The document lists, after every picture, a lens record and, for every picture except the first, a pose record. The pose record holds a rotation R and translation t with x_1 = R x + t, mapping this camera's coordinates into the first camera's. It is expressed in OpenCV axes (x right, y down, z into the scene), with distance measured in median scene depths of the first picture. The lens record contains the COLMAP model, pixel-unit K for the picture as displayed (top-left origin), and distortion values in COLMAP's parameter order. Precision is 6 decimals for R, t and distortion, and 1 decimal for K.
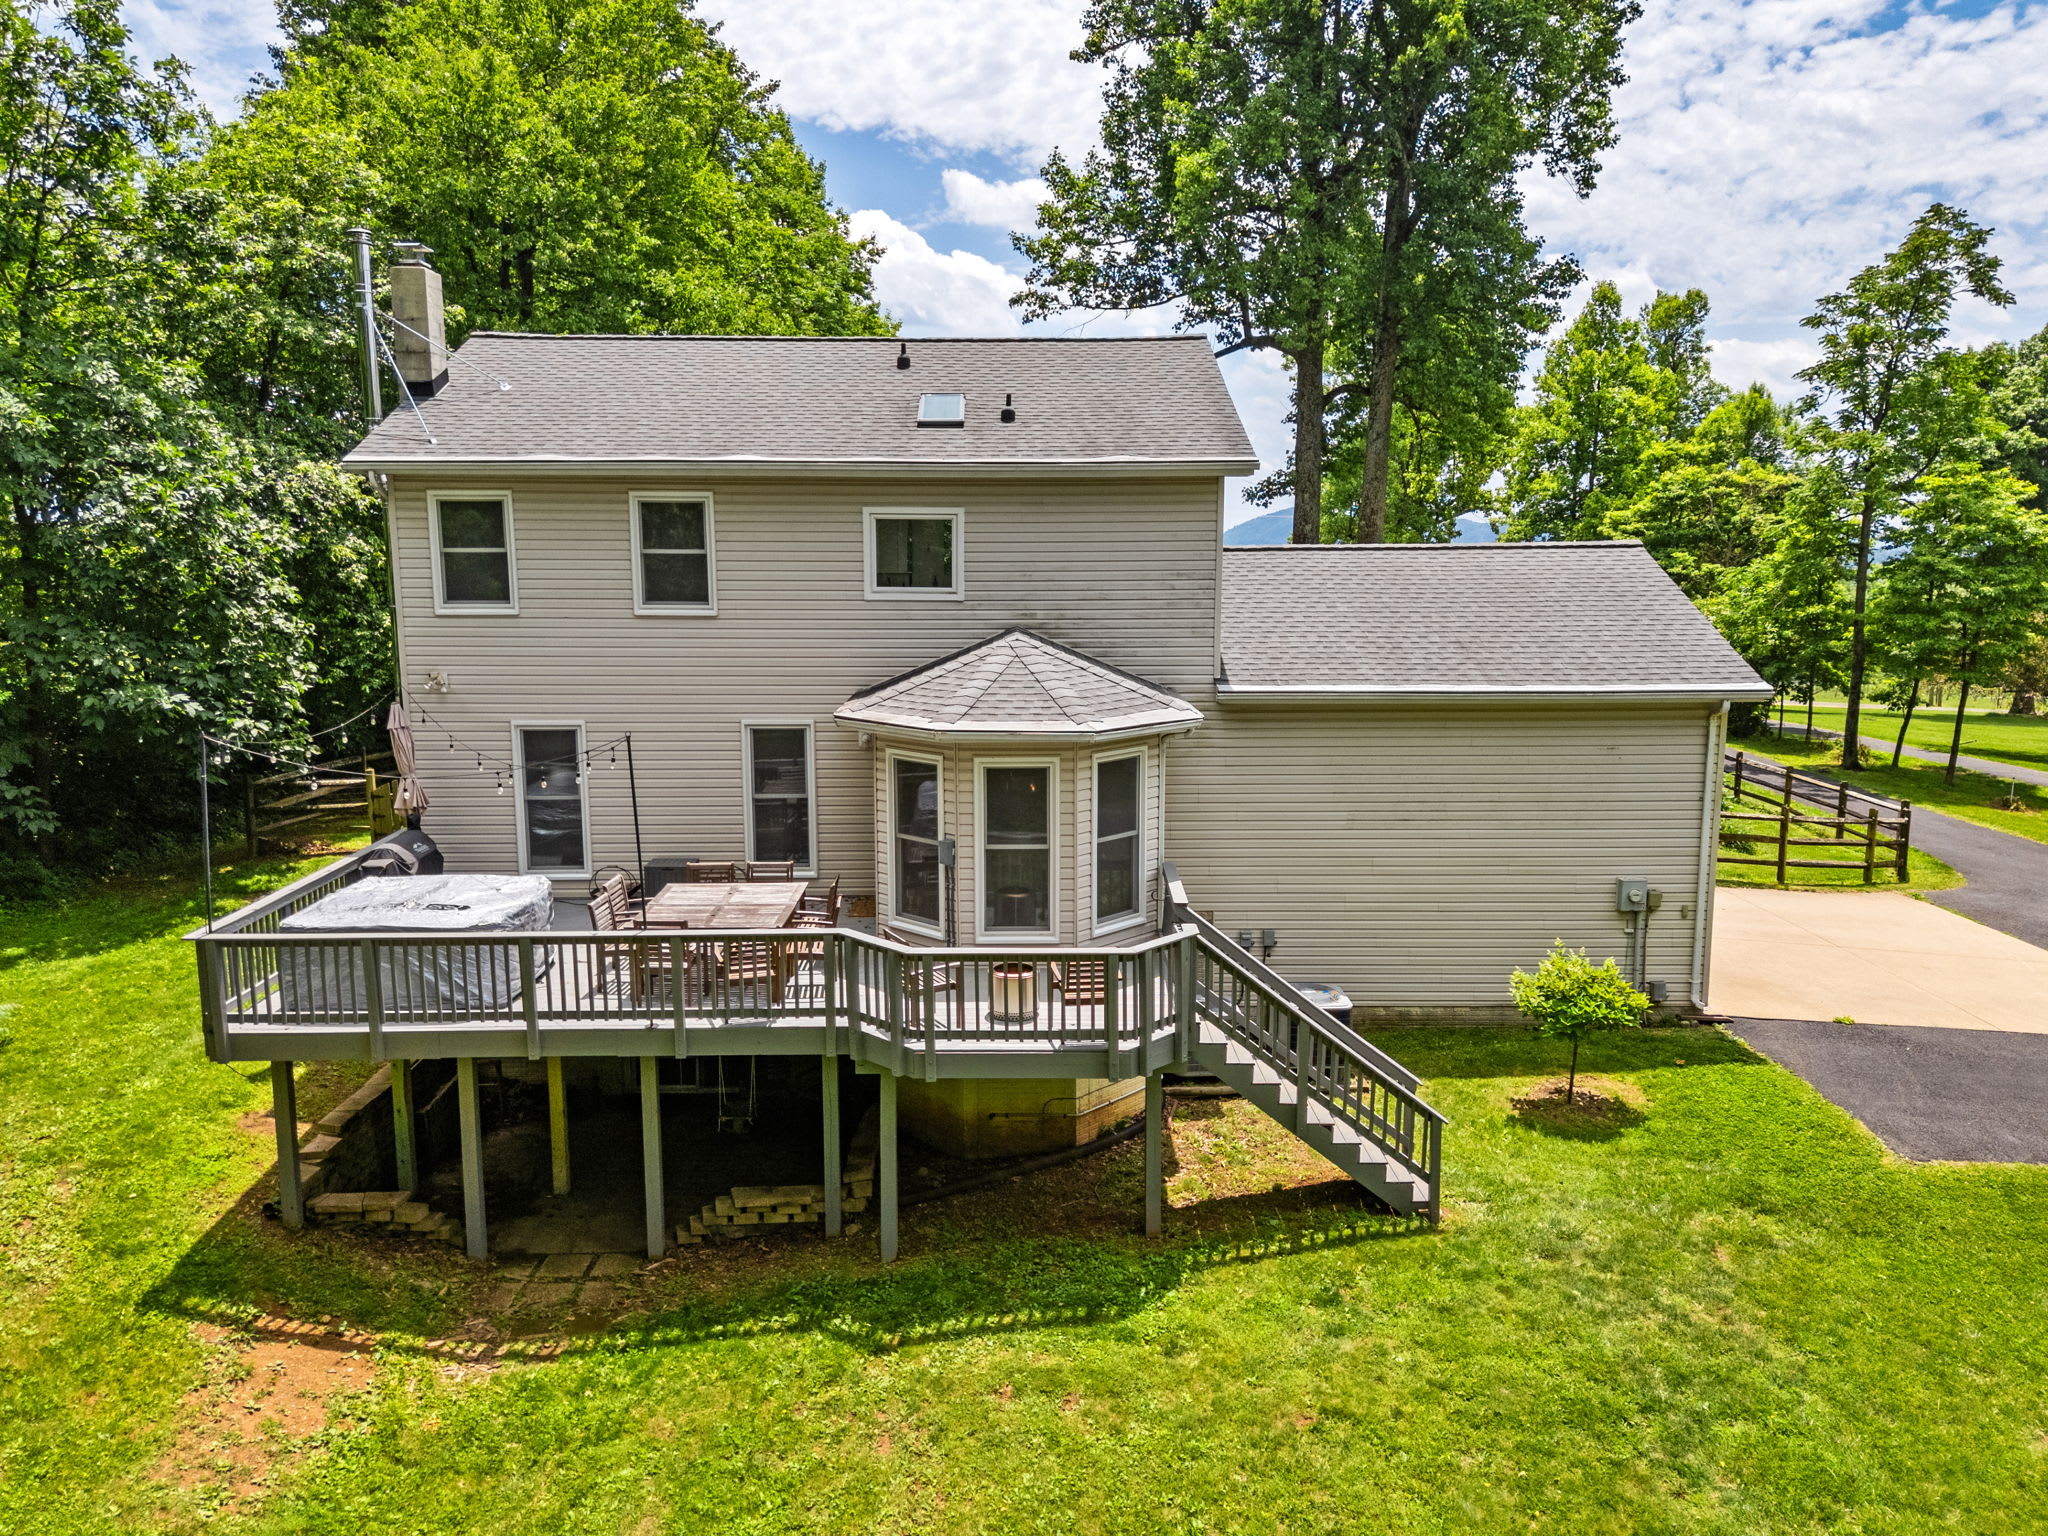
lens RADIAL K [[1456.8, 0, 1029.6], [0, 1456.8, 771.7], [0, 0, 1]] dist [0.054707, -0.035588]
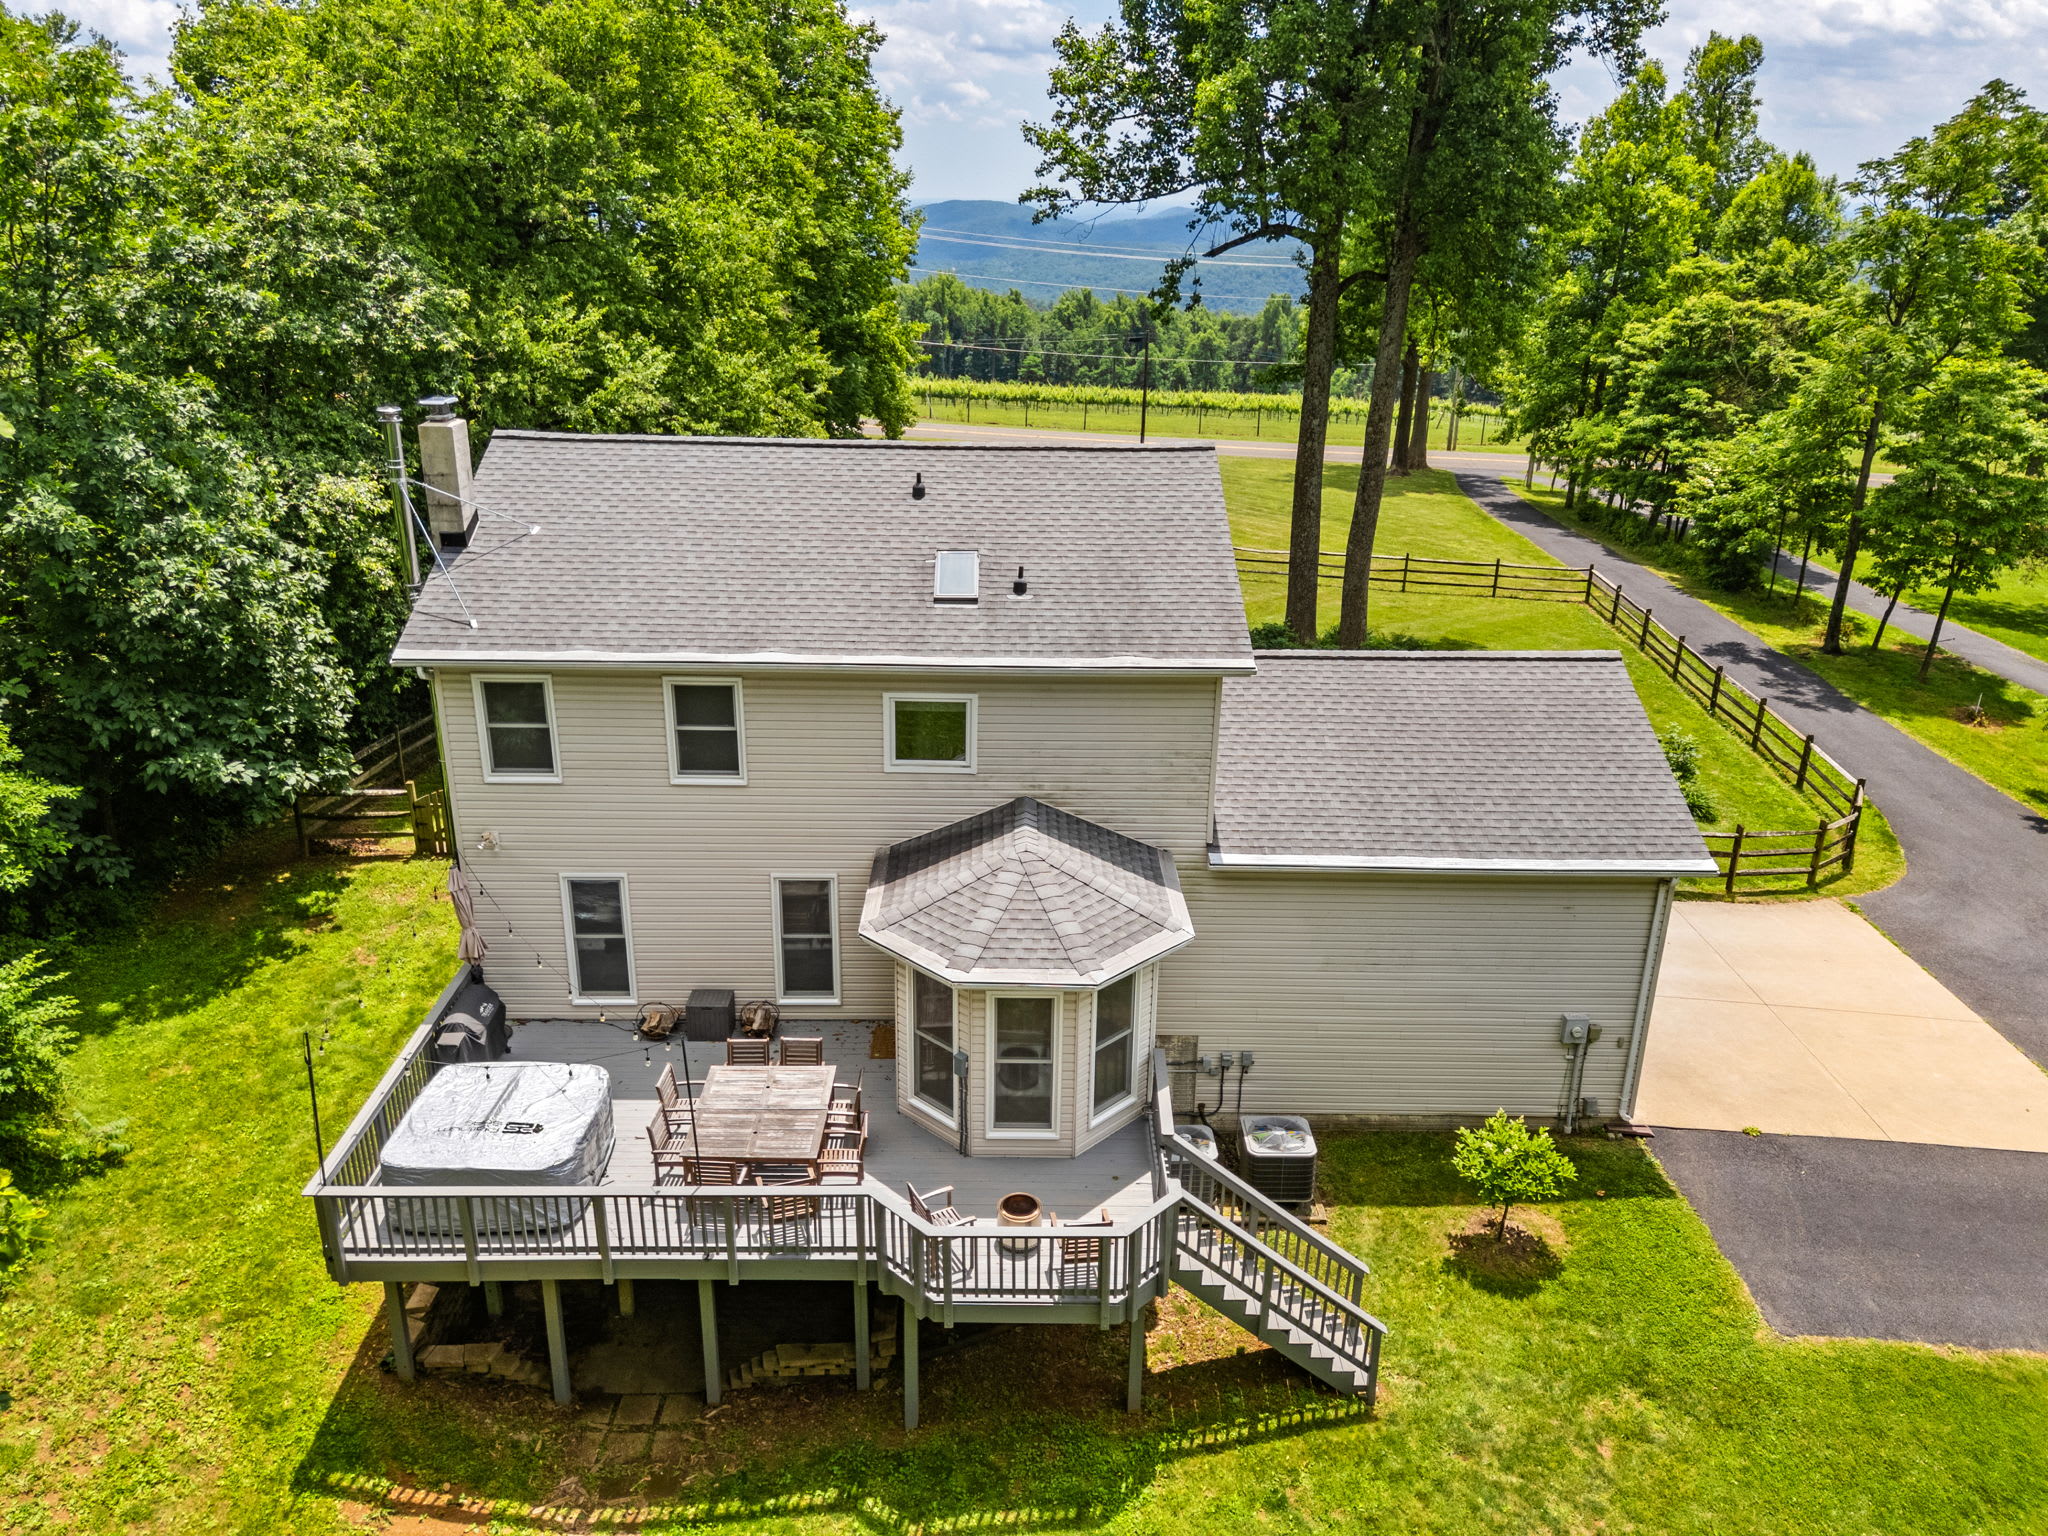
lens RADIAL K [[1456.8, 0, 1030.0], [0, 1456.8, 749.9], [0, 0, 1]] dist [0.054707, -0.035588]
pose [[0.999850, 0.016623, 0.004885, -0.011295], [-0.017267, 0.979258, 0.201879, -0.349786], [-0.001428, -0.201933, 0.979398, -0.046675]]
